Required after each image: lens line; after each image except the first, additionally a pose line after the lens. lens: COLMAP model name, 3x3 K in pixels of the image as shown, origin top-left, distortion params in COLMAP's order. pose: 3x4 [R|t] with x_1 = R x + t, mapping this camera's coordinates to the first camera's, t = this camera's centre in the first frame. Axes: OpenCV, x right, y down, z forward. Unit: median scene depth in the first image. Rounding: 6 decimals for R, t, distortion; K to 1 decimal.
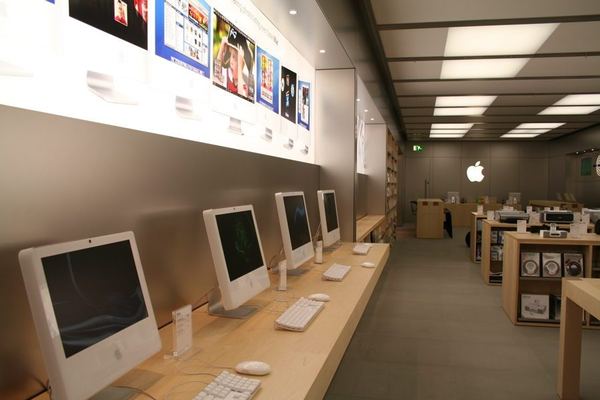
lens RADIAL K [[493.9, 0, 300.2], [0, 493.9, 198.8], [0, 0, 1]] dist [-0.130724, 0.068915]
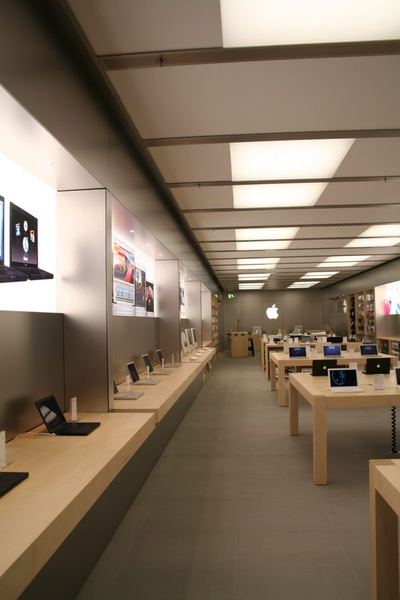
lens RADIAL K [[514.9, 0, 214.4], [0, 514.9, 293.4], [0, 0, 1]] dist [-0.125376, 0.092698]
pose [[0.981959, -0.020696, 0.187958, -0.137246], [0.036519, 0.996035, -0.081117, 0.009827], [-0.185534, 0.086518, 0.978822, -0.699949]]
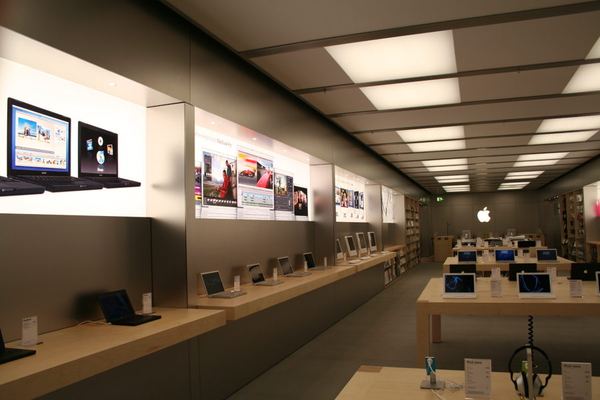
lens RADIAL K [[514.9, 0, 306.8], [0, 514.9, 203.6], [0, 0, 1]] dist [-0.125376, 0.092698]
pose [[0.995964, -0.038354, -0.081149, -0.024349], [0.031917, 0.996349, -0.079183, 0.015314], [0.083889, 0.076273, 0.993552, -0.713285]]
